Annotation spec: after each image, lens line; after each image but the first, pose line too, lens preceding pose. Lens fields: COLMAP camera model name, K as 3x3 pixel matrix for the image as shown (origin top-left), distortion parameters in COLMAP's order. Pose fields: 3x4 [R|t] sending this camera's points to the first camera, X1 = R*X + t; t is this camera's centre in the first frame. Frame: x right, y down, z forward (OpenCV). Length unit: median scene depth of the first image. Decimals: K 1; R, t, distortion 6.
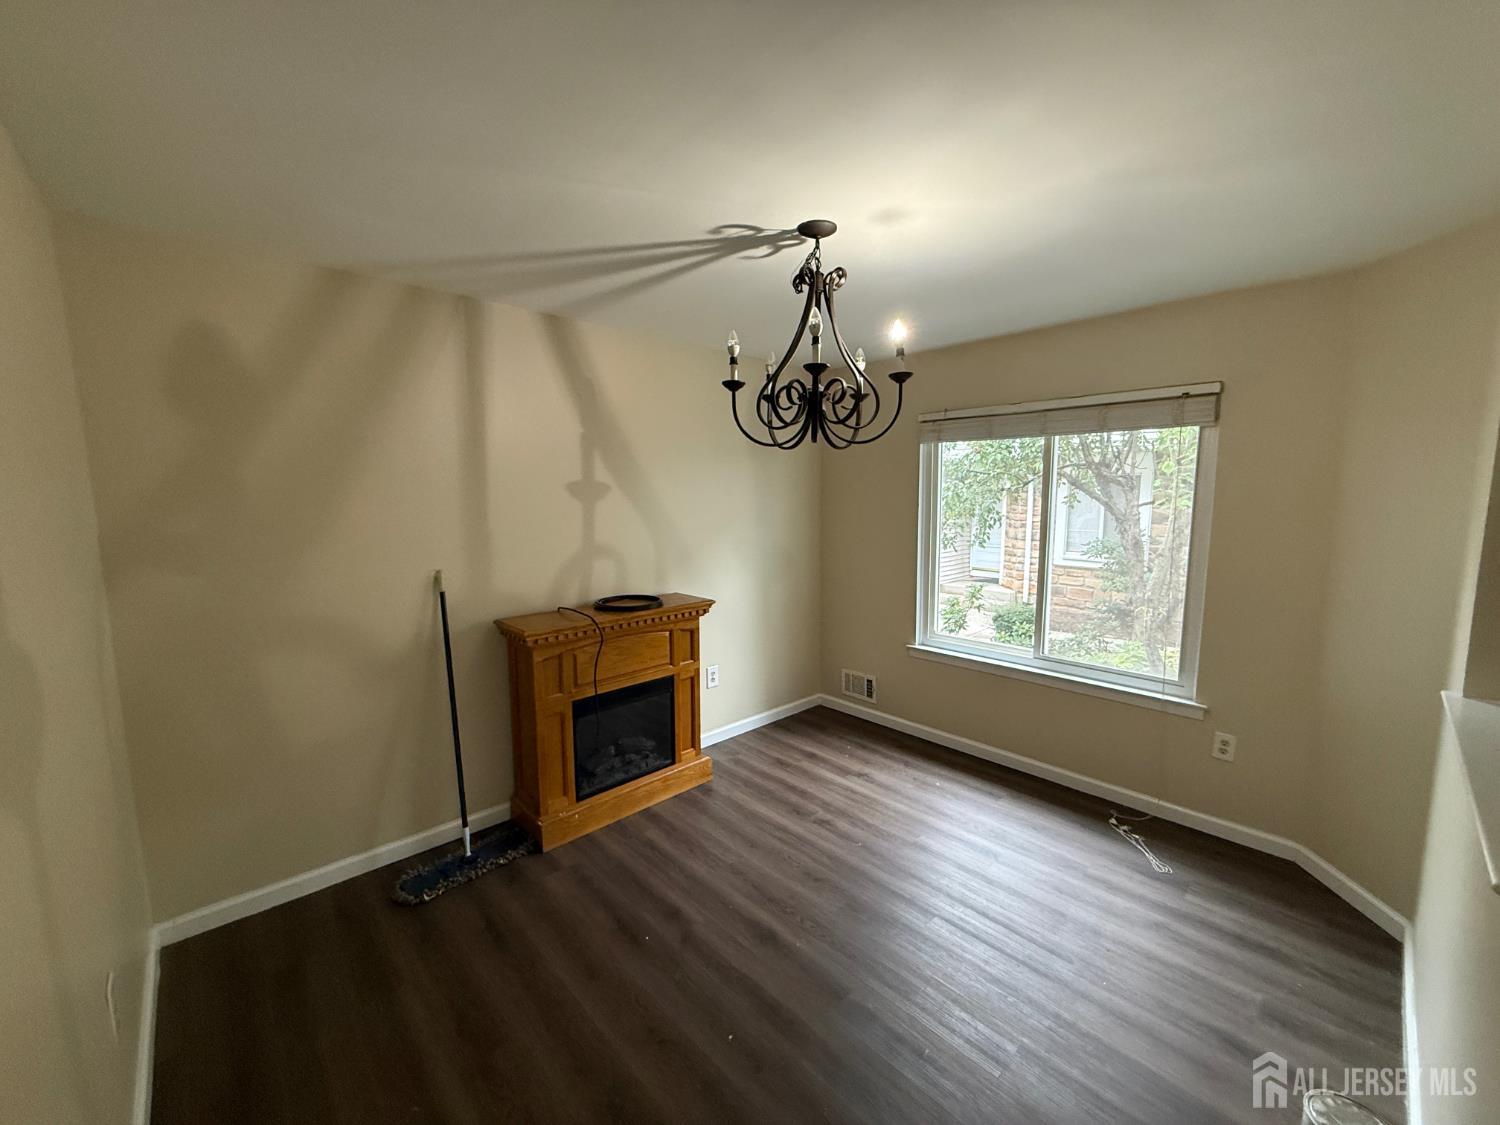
lens RADIAL K [[599.6, 0, 758.1], [0, 599.6, 550.9], [0, 0, 1]] dist [0.001305, -0.002589]
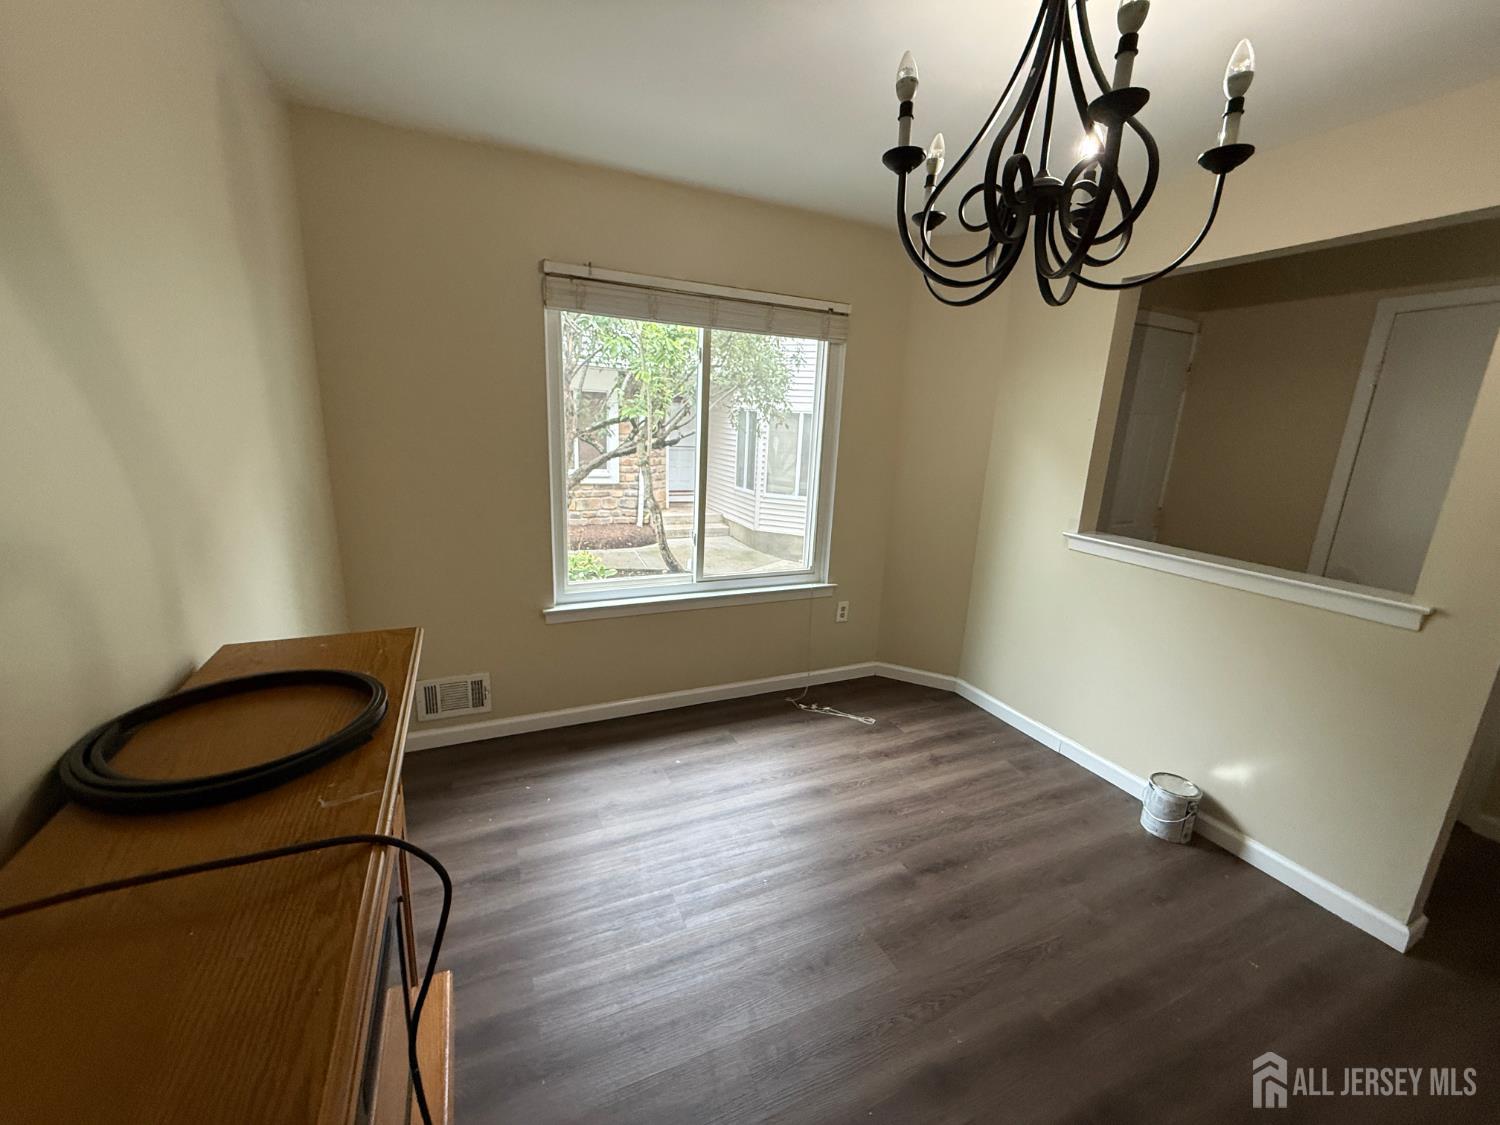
lens RADIAL K [[599.6, 0, 742.9], [0, 599.6, 555.5], [0, 0, 1]] dist [0.001305, -0.002589]
pose [[0.327502, -0.205294, 0.922278, -0.397117], [0.040147, 0.978252, 0.203497, -0.050132], [-0.943997, -0.029619, 0.328621, 0.723132]]
